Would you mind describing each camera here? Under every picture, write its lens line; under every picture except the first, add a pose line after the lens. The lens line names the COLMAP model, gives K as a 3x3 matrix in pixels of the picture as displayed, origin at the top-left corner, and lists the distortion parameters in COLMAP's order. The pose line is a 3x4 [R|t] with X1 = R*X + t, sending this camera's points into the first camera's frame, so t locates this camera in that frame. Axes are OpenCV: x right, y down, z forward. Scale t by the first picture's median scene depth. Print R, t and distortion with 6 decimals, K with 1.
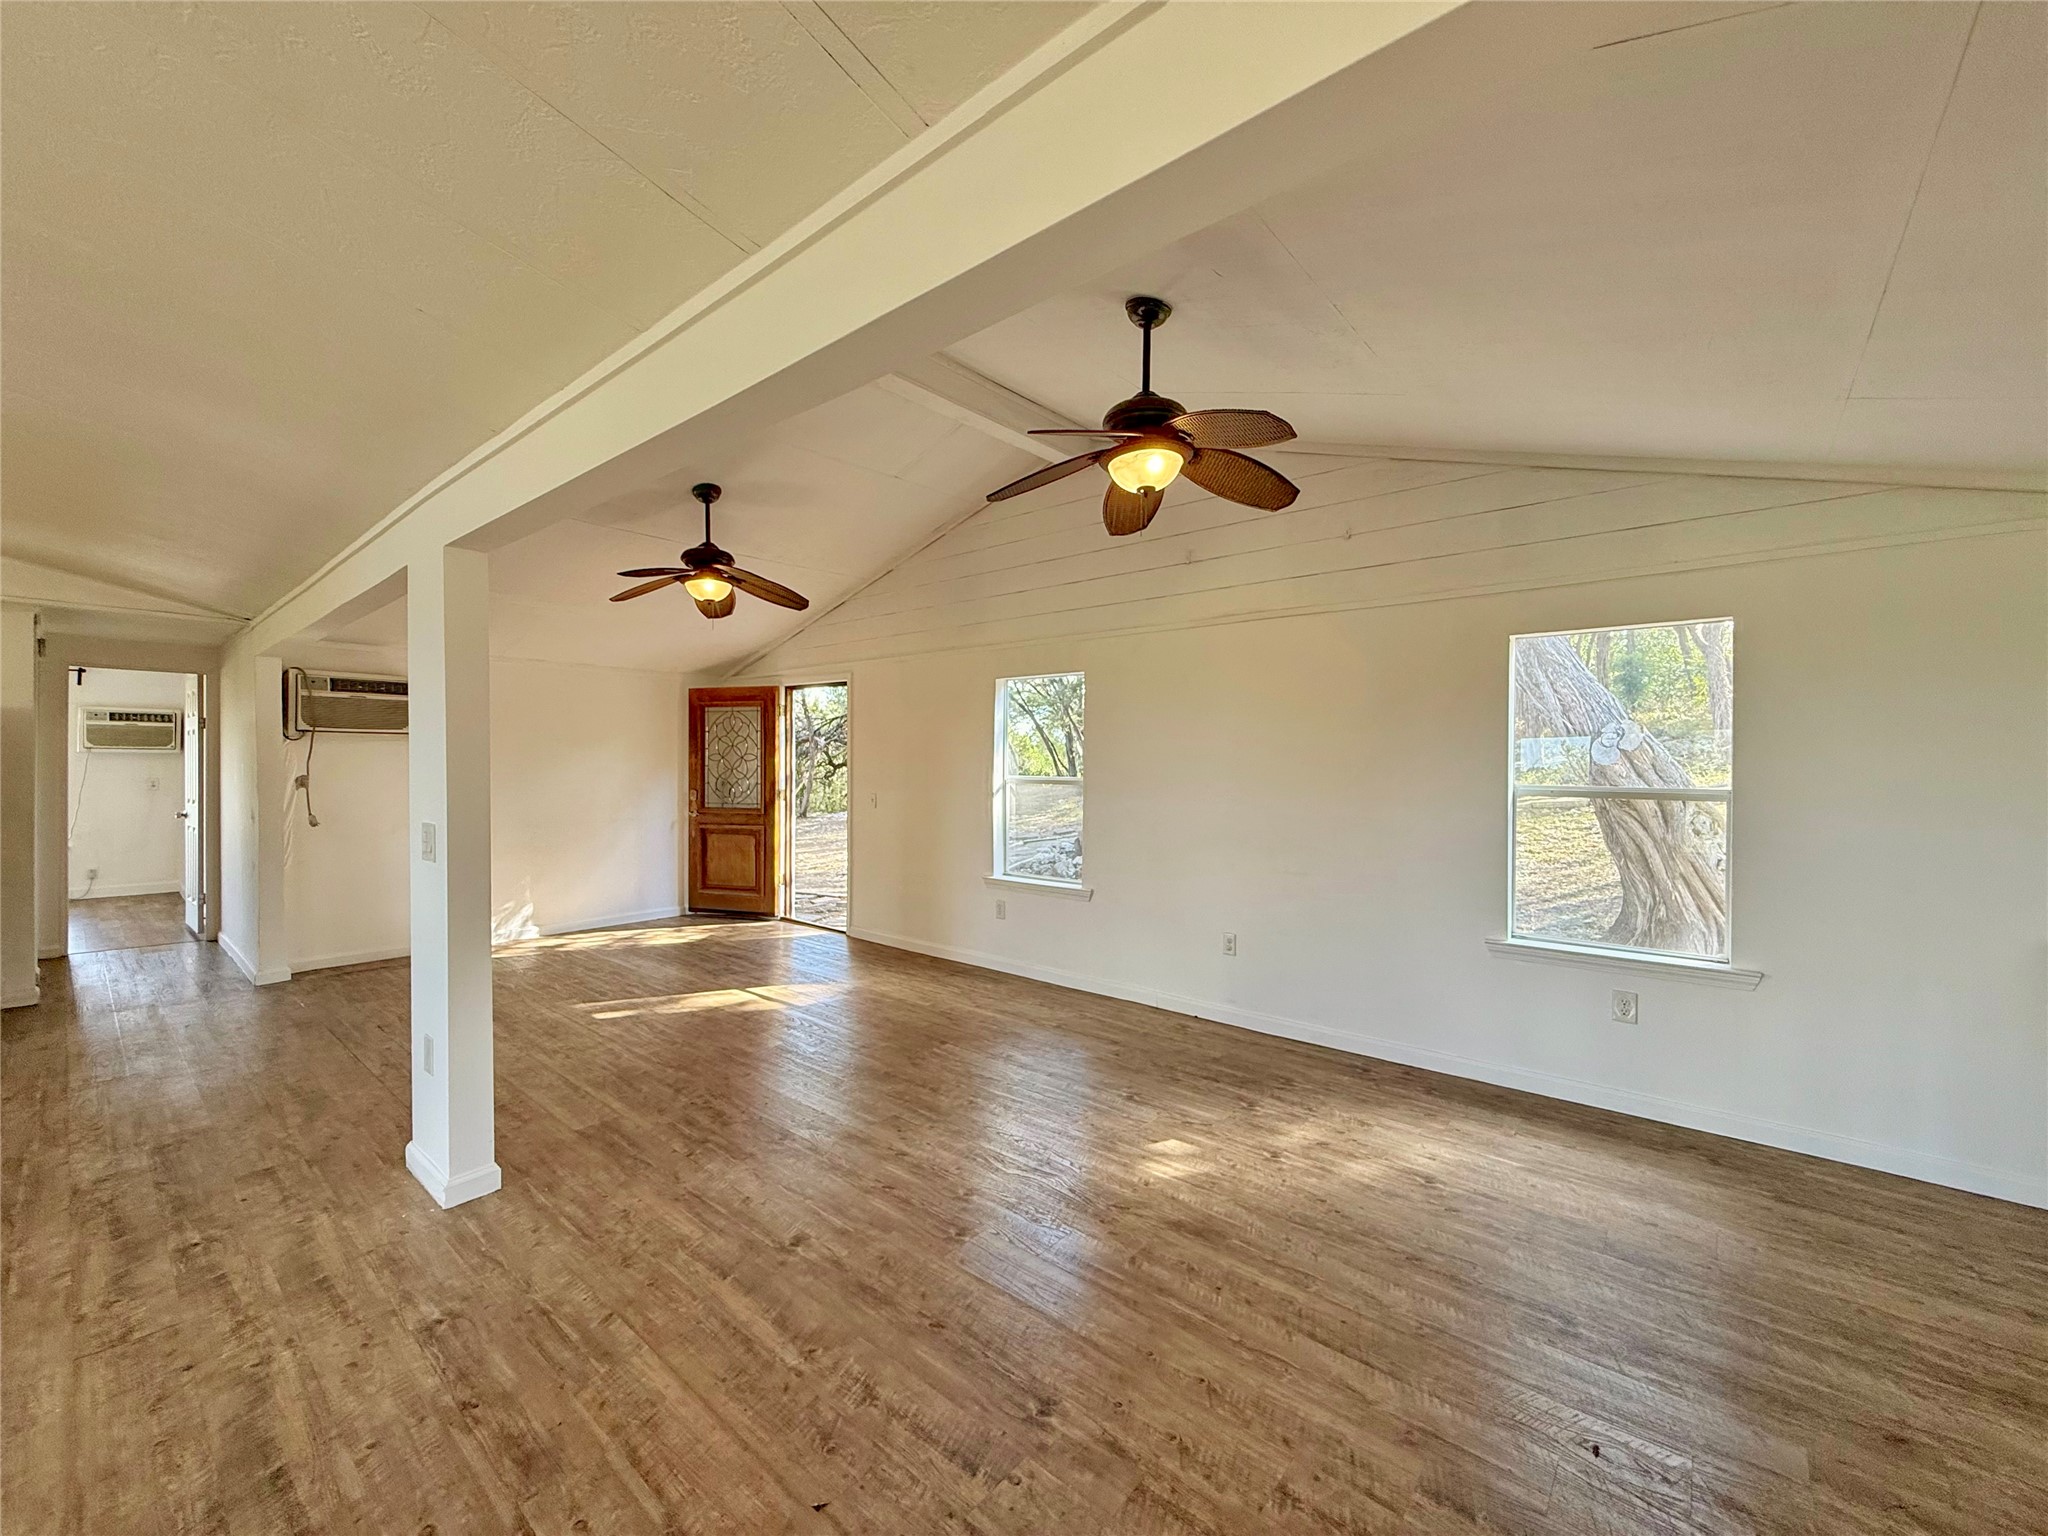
lens RADIAL K [[840.8, 0, 1027.6], [0, 840.8, 760.1], [0, 0, 1]] dist [0.000393, -0.000378]
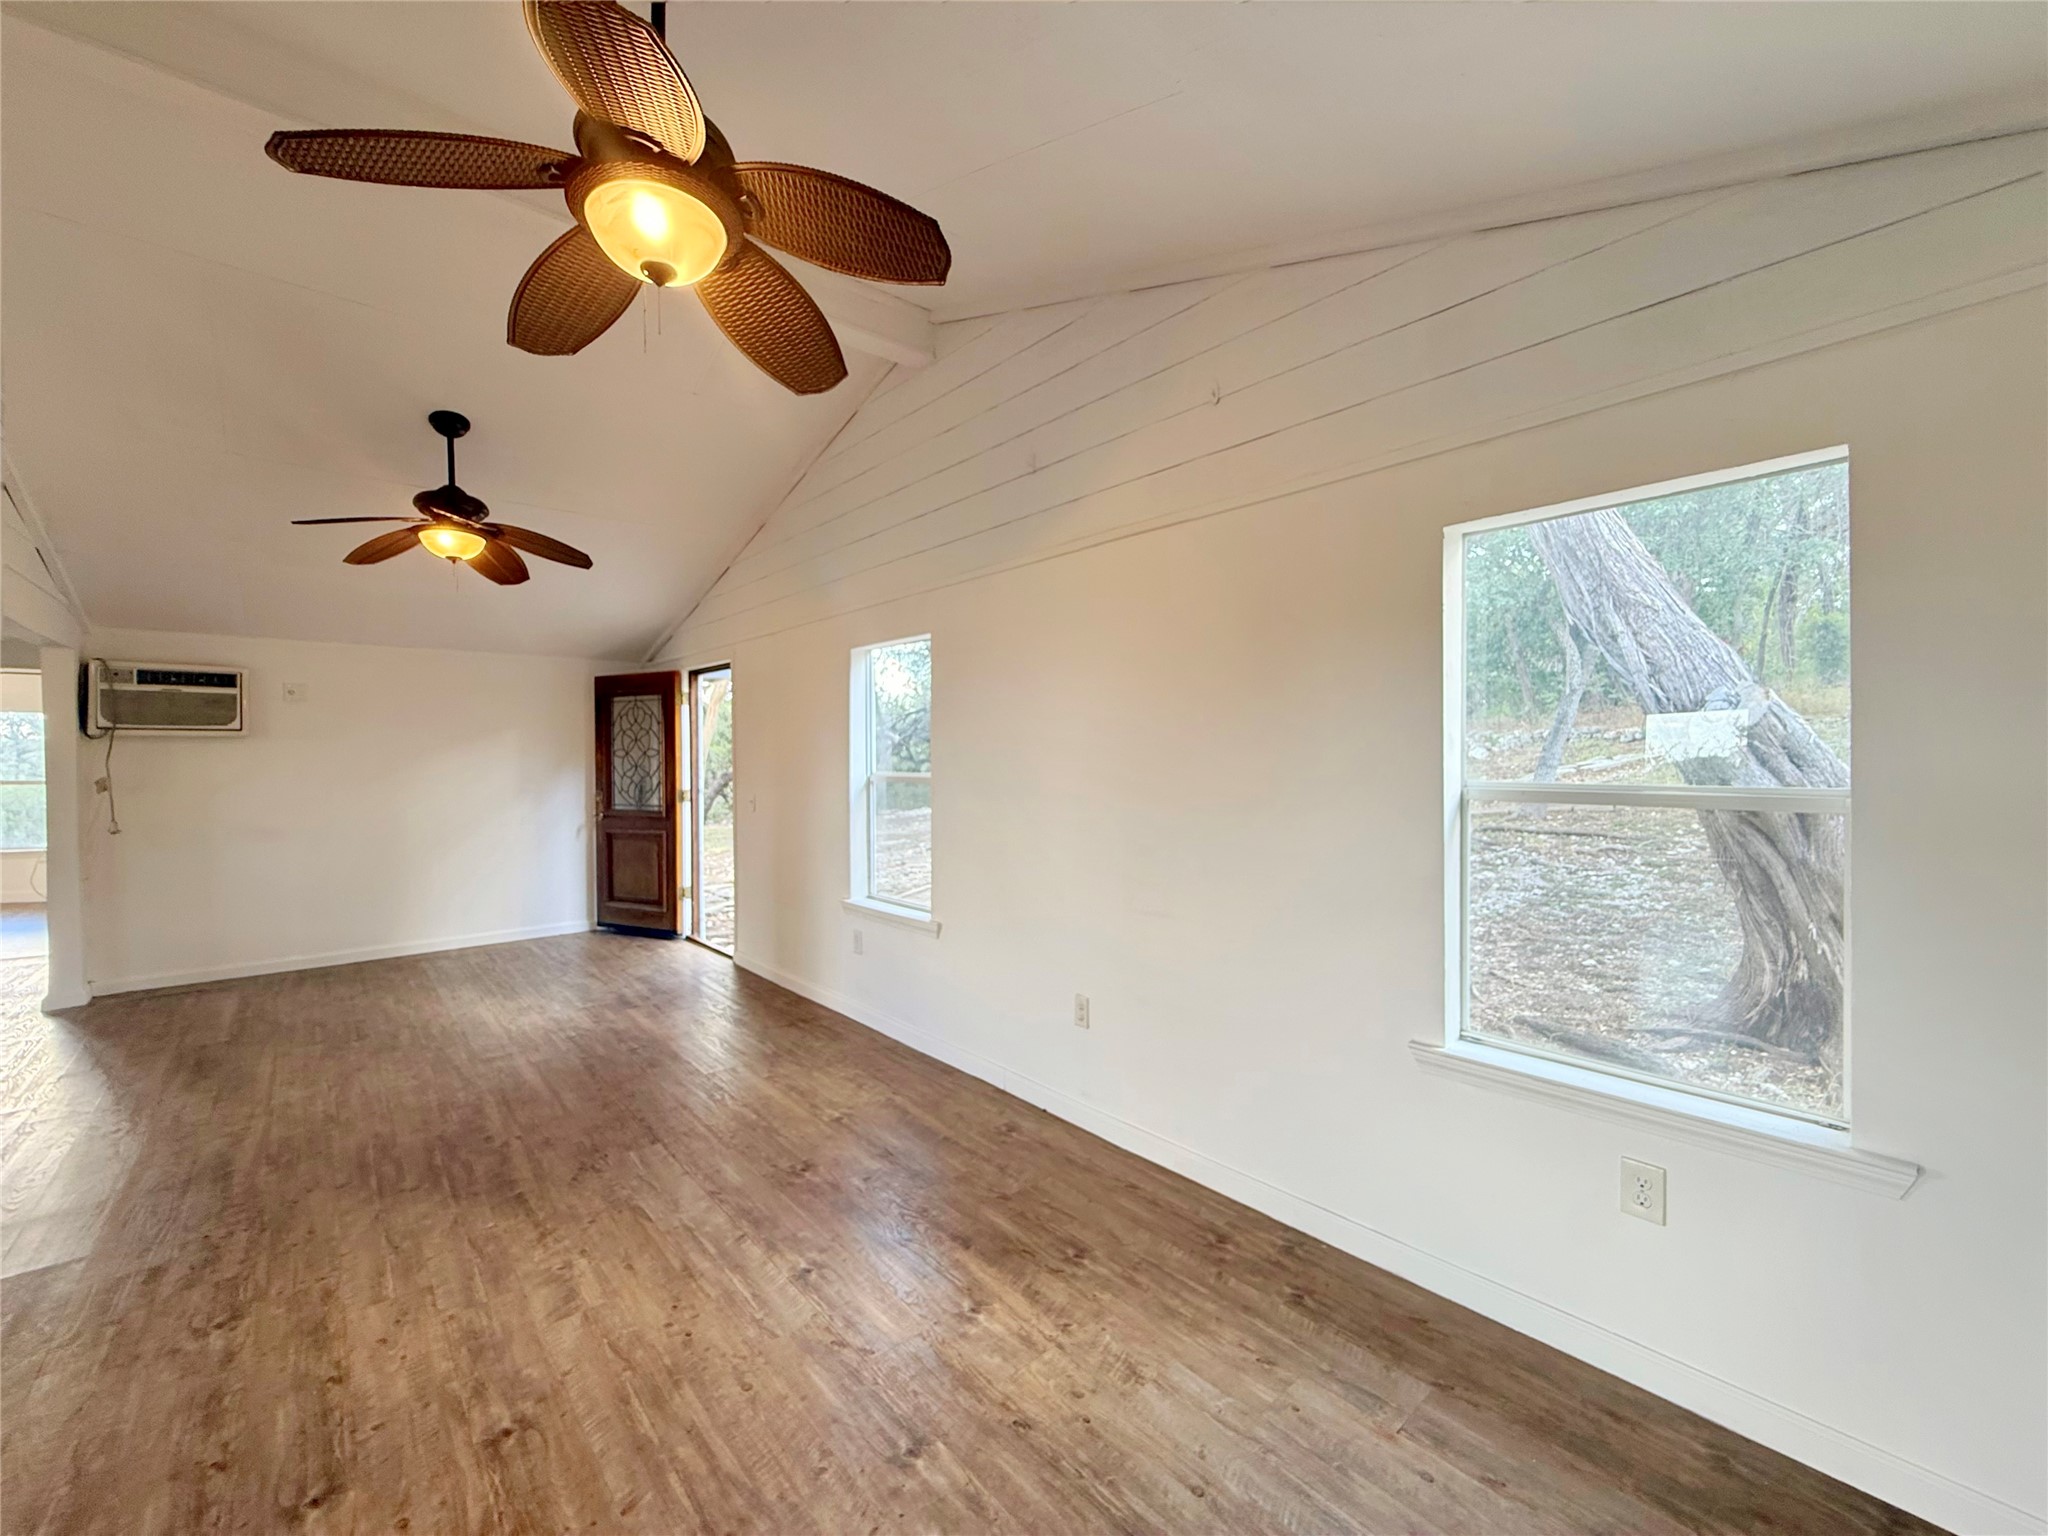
lens RADIAL K [[840.8, 0, 1027.6], [0, 840.8, 760.1], [0, 0, 1]] dist [0.000393, -0.000378]
pose [[0.988377, -0.010126, -0.151684, 0.254413], [0.011013, 0.999927, 0.005004, 0.005447], [0.151623, -0.006616, 0.988416, 0.256697]]
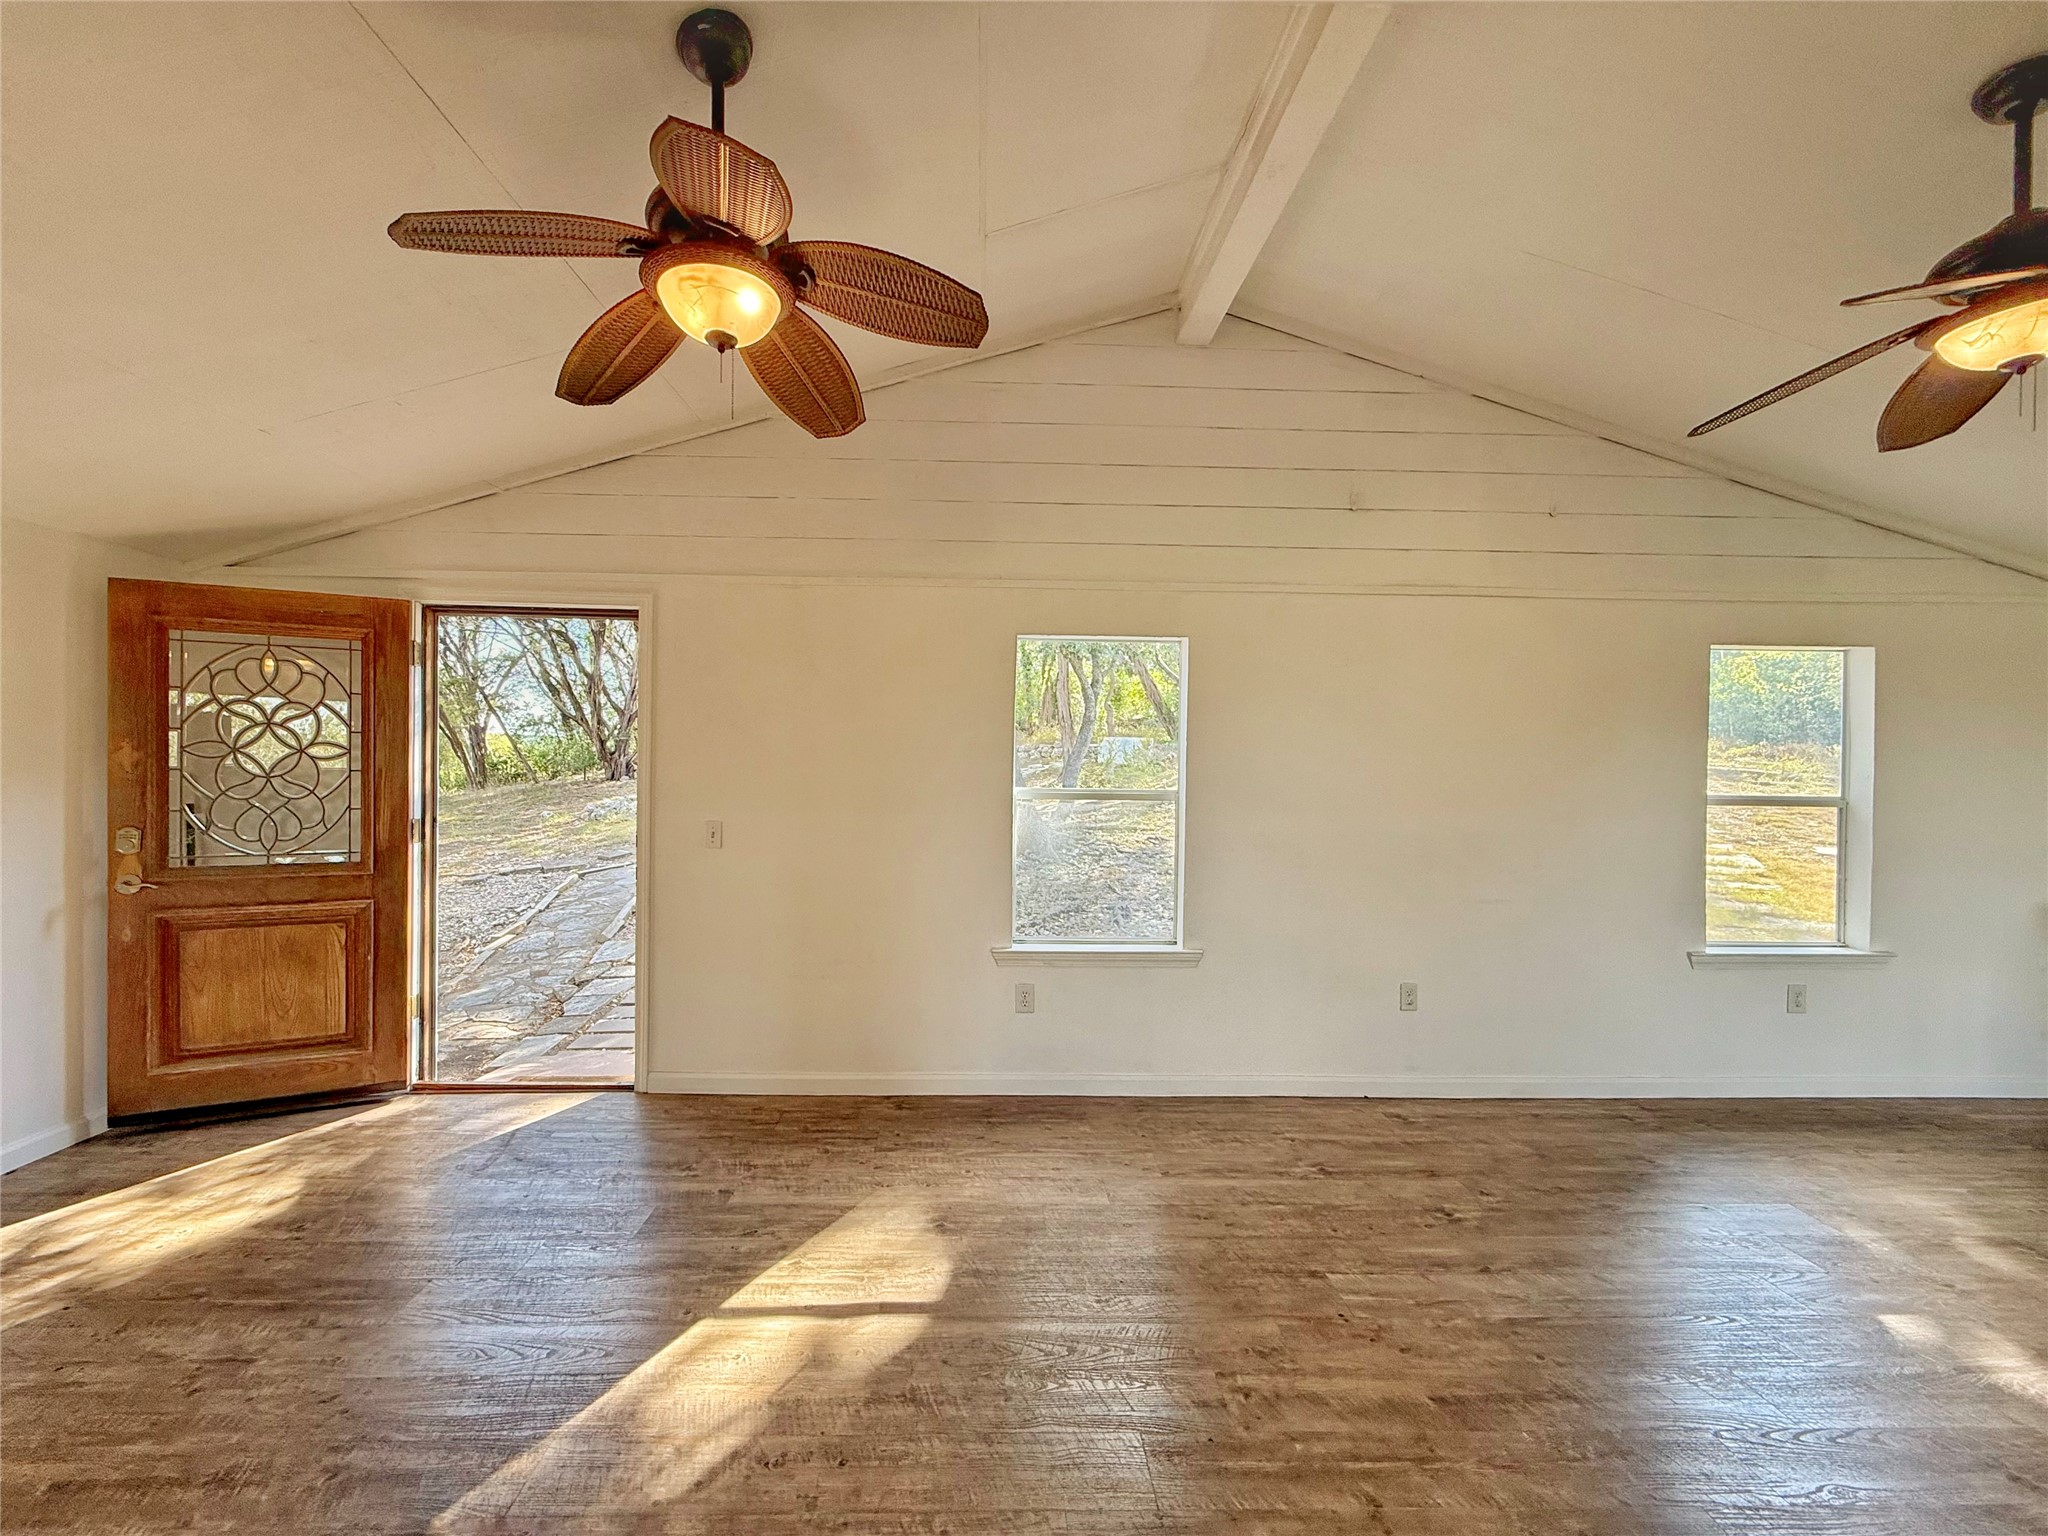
lens RADIAL K [[822.2, 0, 1008.7], [0, 822.2, 773.6], [0, 0, 1]] dist [0.000919, 0.000012]
pose [[0.741099, -0.001071, 0.671395, -0.475298], [-0.009456, 0.999883, 0.012033, 0.000046], [-0.671329, -0.015266, 0.741002, 0.569406]]
